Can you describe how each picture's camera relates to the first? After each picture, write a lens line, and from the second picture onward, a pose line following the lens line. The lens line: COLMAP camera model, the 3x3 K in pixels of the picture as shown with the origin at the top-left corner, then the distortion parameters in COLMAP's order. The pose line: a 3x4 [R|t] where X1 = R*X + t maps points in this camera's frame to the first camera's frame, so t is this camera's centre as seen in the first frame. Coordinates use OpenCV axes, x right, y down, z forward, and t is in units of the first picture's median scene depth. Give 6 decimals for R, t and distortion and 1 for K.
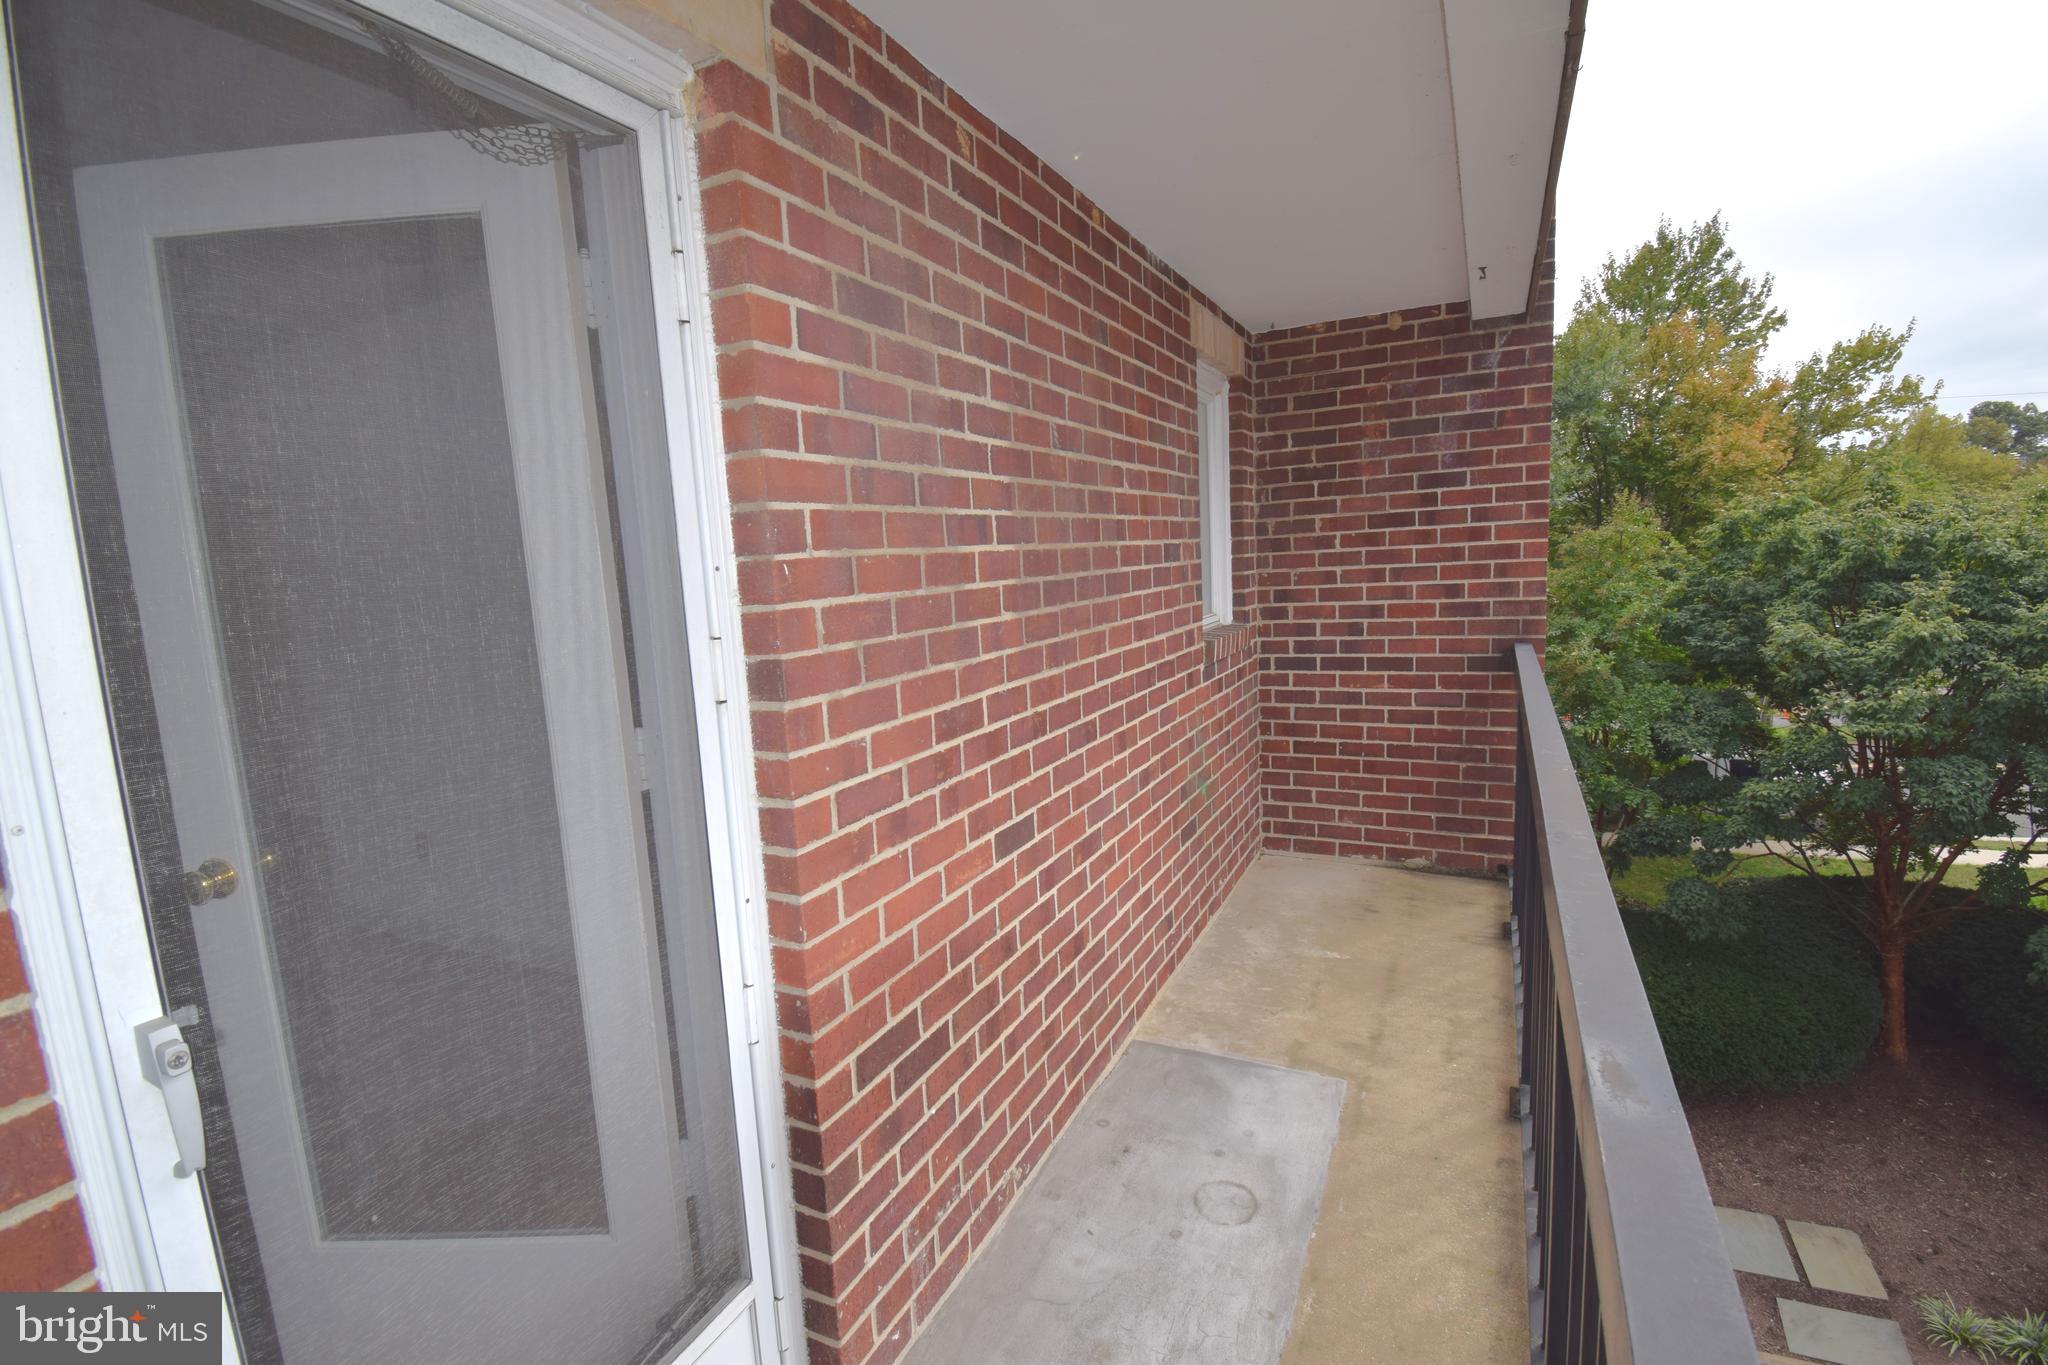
lens RADIAL K [[902.2, 0, 1039.6], [0, 902.2, 672.9], [0, 0, 1]] dist [0.005841, -0.016112]
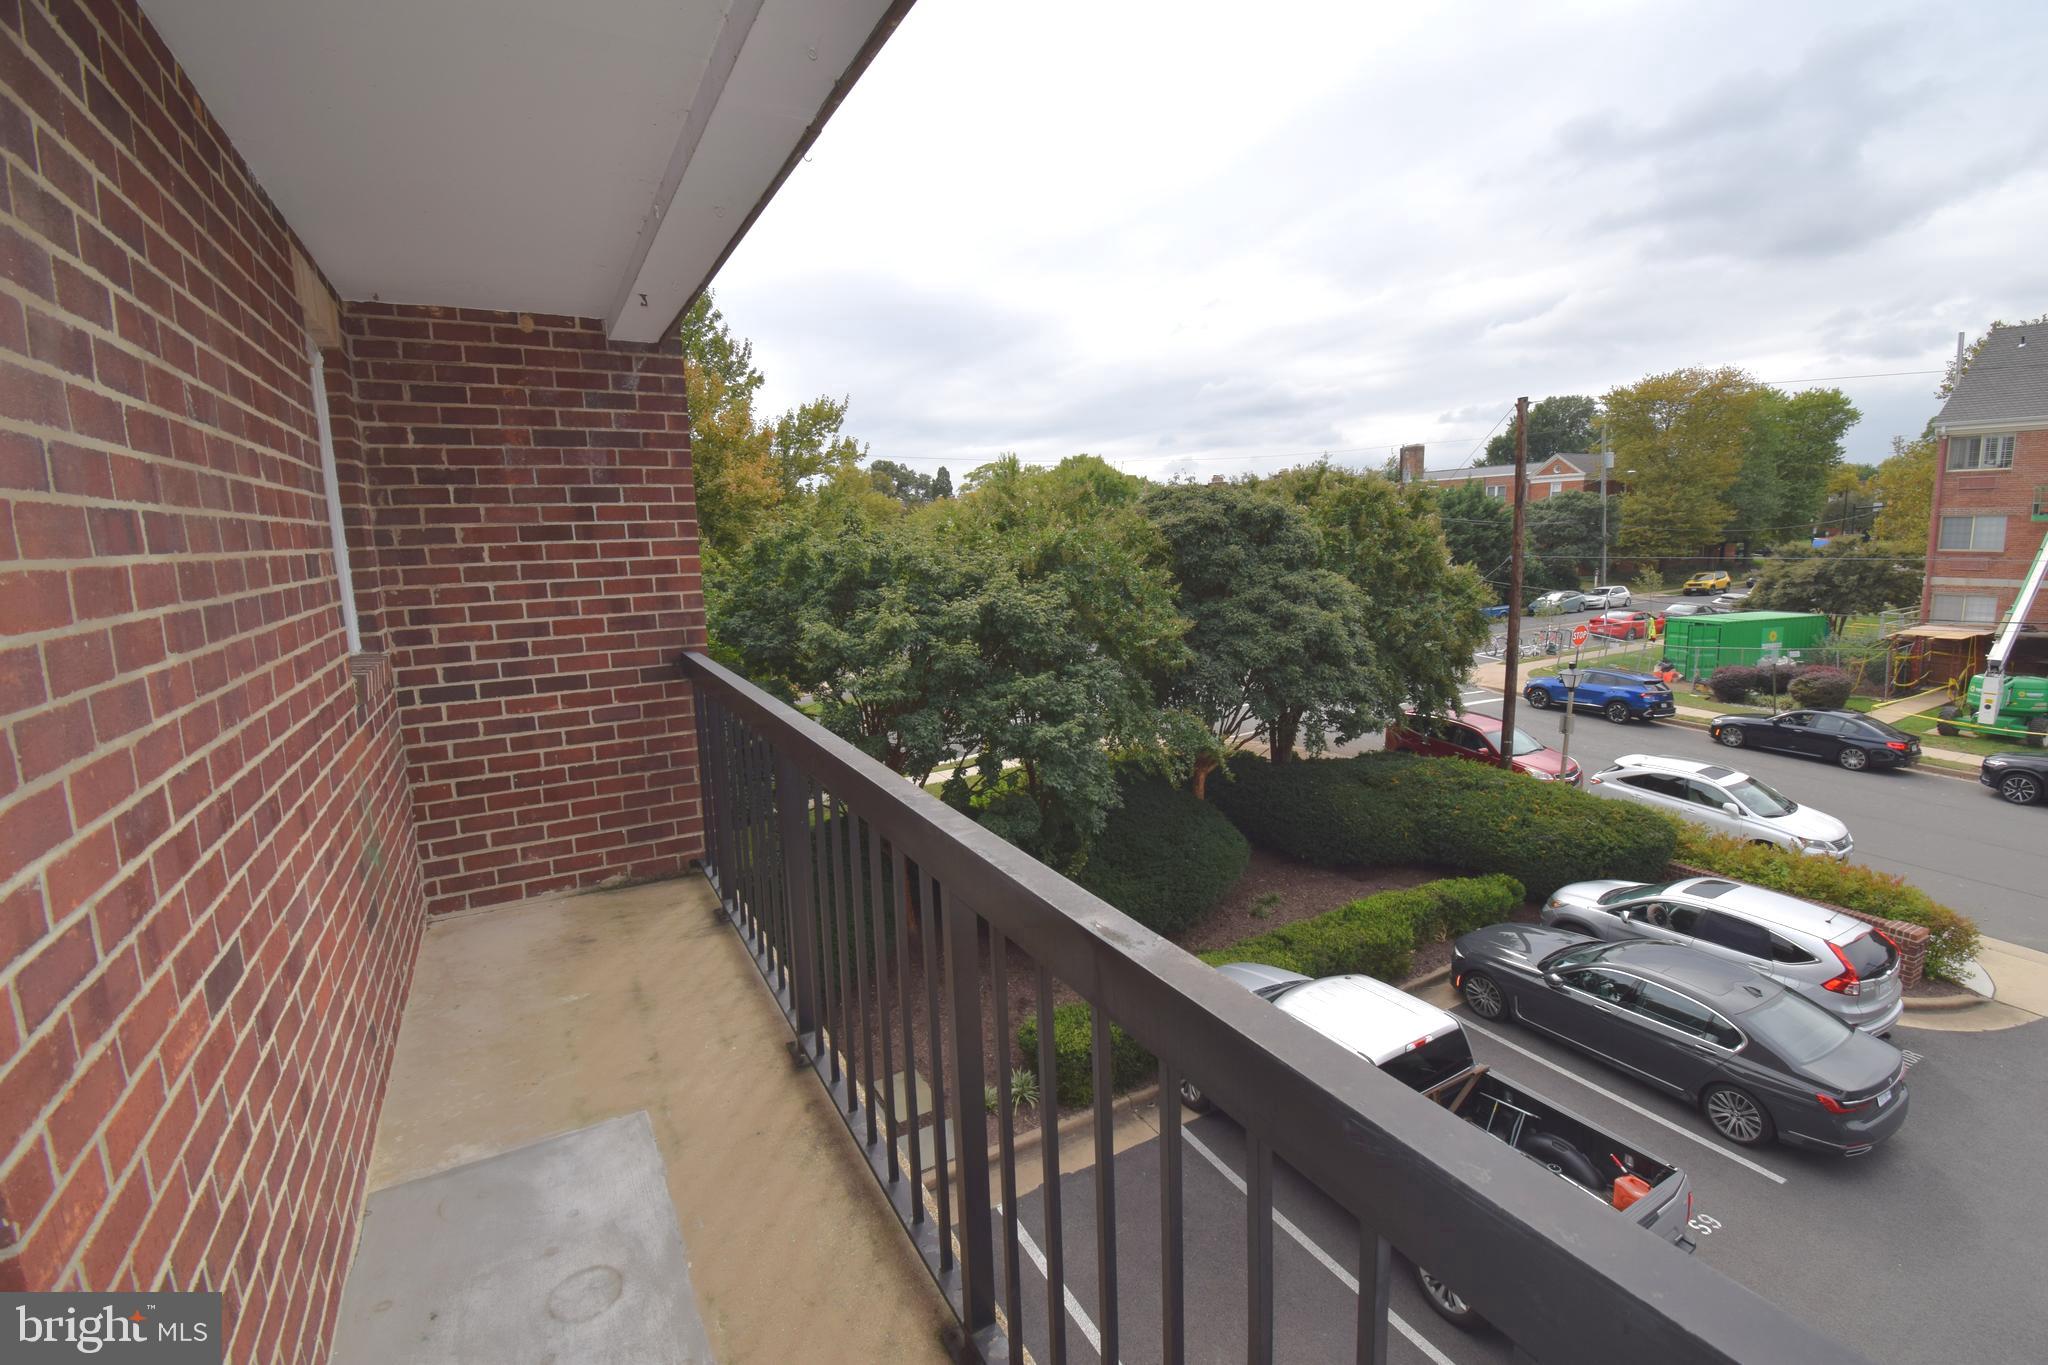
lens RADIAL K [[902.2, 0, 1030.3], [0, 902.2, 670.6], [0, 0, 1]] dist [0.005841, -0.016112]
pose [[0.572508, -0.087666, 0.815199, -0.109376], [0.102174, 0.994145, 0.035154, -0.006498], [-0.813508, 0.063166, 0.578113, 0.045633]]
